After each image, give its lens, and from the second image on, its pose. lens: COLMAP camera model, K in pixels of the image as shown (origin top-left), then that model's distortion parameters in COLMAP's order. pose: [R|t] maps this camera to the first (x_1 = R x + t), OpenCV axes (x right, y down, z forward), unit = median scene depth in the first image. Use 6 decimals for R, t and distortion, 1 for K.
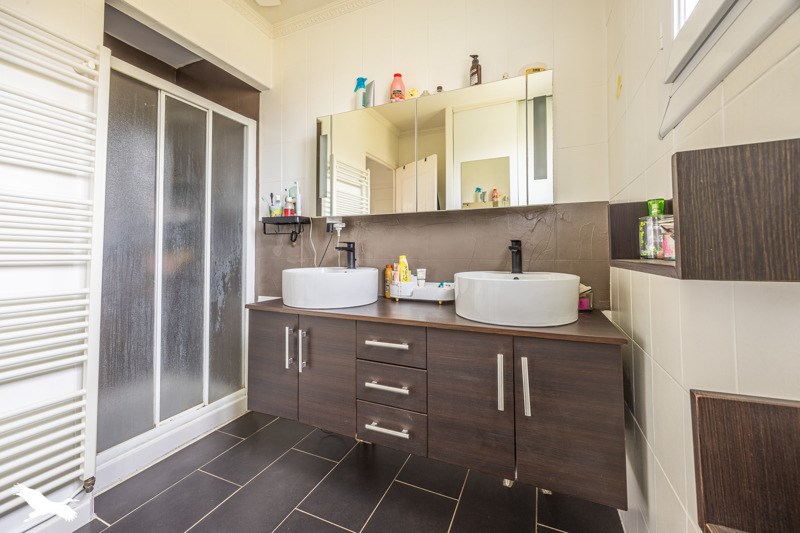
lens RADIAL K [[309.0, 0, 401.8], [0, 309.0, 240.5], [0, 0, 1]] dist [-0.002277, -0.000140]
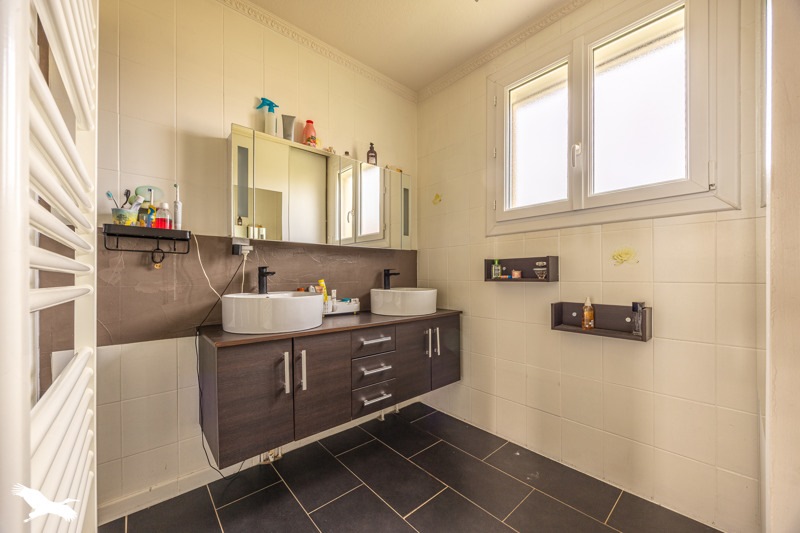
lens RADIAL K [[309.0, 0, 398.2], [0, 309.0, 273.3], [0, 0, 1]] dist [-0.002277, -0.000140]
pose [[0.415722, 0.004106, 0.909483, -0.856265], [-0.032168, 0.999431, 0.010191, 0.002060], [-0.908923, -0.033493, 0.415617, 0.201661]]
